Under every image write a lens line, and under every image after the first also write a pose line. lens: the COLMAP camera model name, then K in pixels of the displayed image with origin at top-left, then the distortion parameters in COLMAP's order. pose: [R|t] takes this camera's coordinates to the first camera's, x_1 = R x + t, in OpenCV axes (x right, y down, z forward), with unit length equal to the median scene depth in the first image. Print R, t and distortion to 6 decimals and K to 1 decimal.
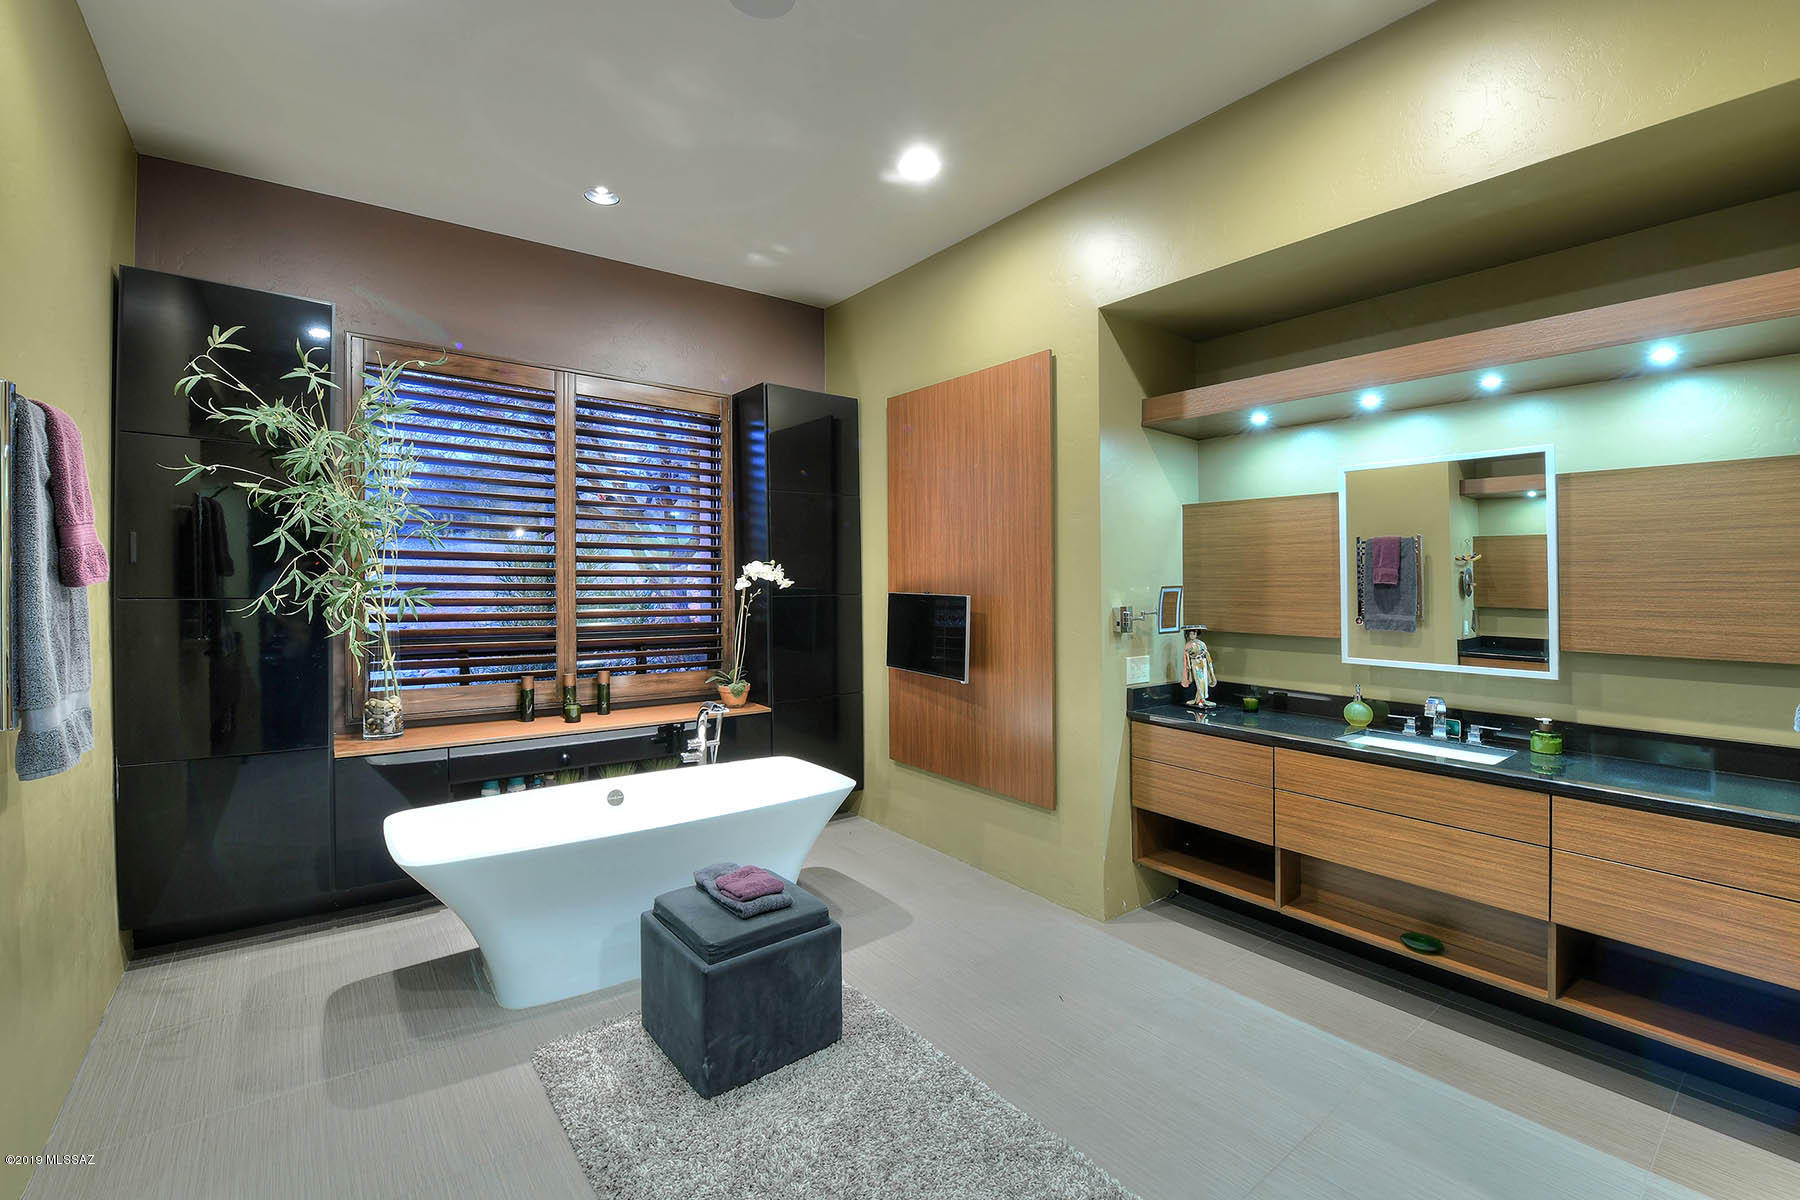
lens RADIAL K [[764.4, 0, 897.0], [0, 764.4, 529.6], [0, 0, 1]] dist [-0.003786, -0.008776]
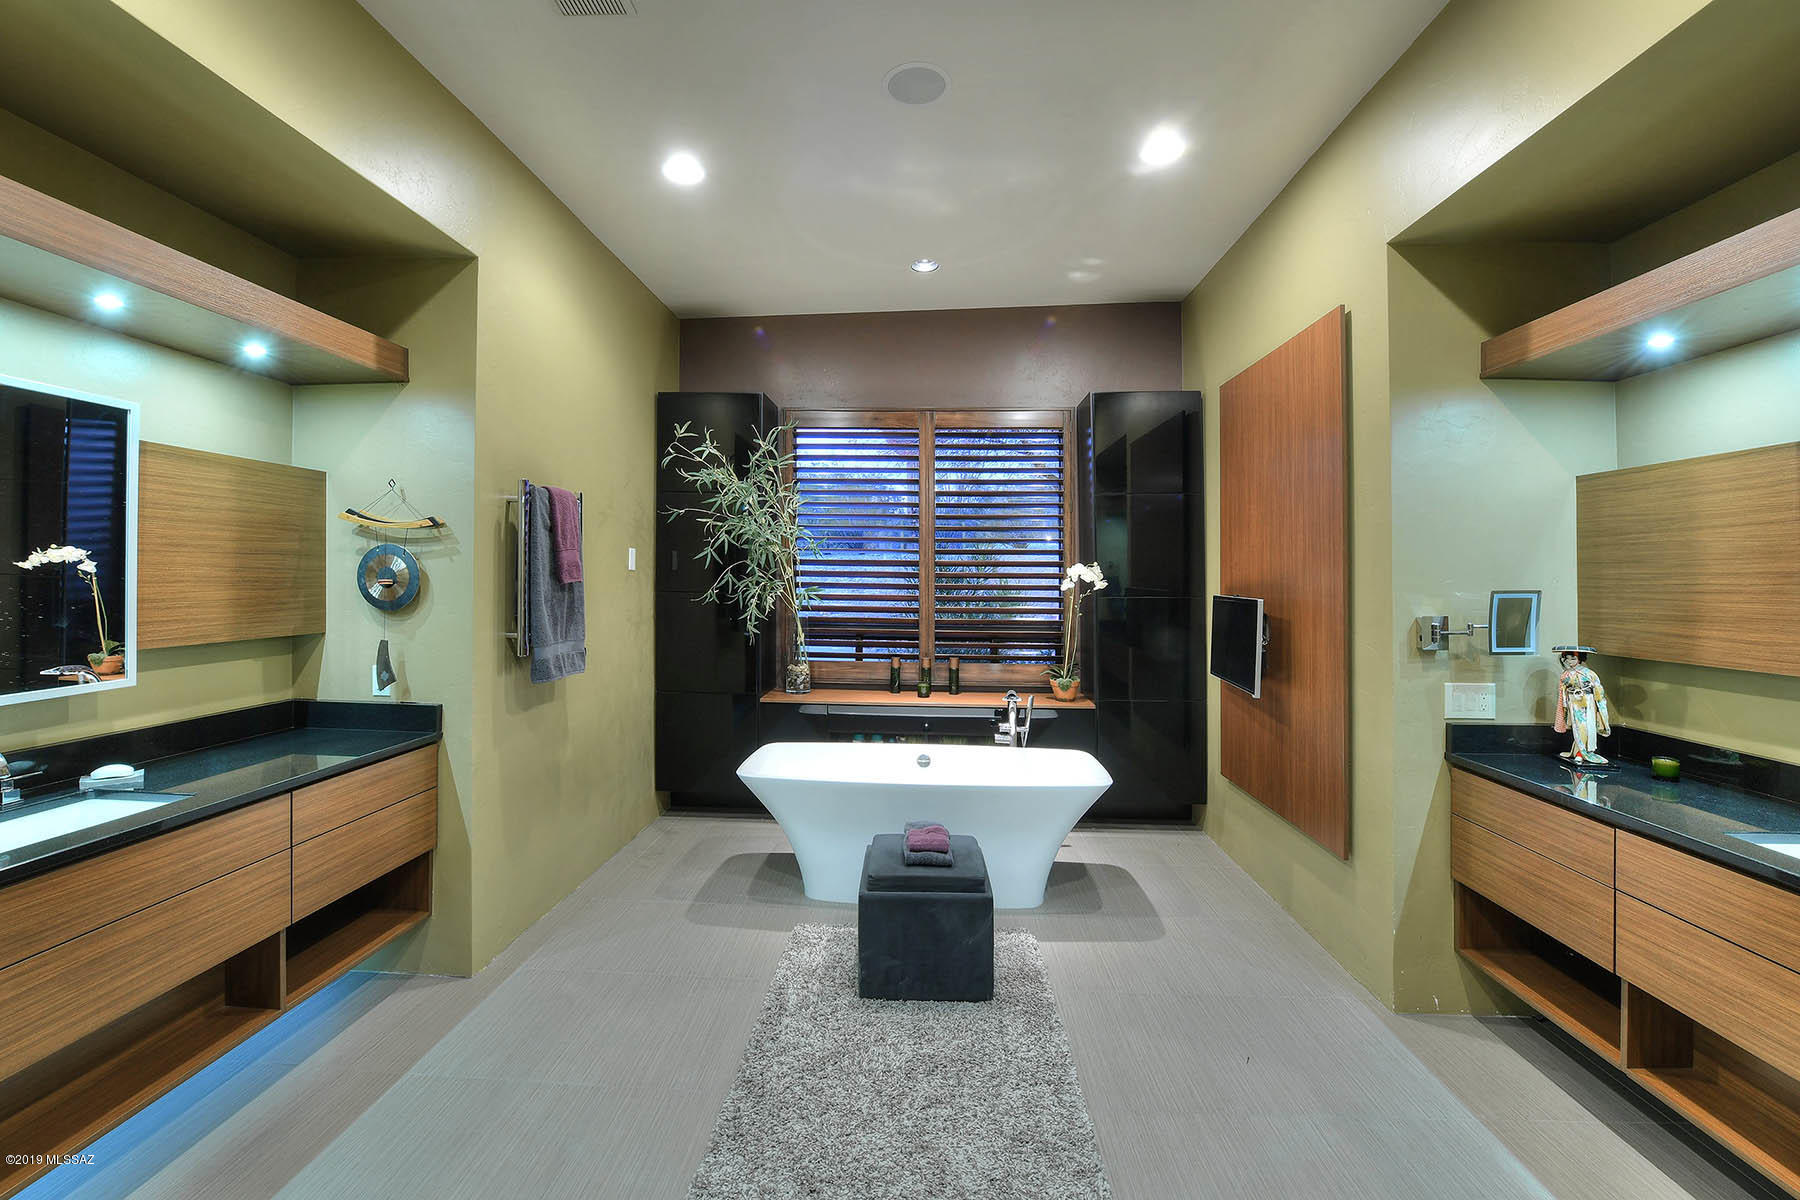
lens RADIAL K [[752.9, 0, 901.8], [0, 752.9, 522.9], [0, 0, 1]] dist [-0.011775, -0.000553]
pose [[0.755180, -0.048301, -0.653736, 0.413183], [0.039752, 0.998821, -0.027877, 0.006338], [0.654311, -0.004935, 0.756209, 0.077602]]
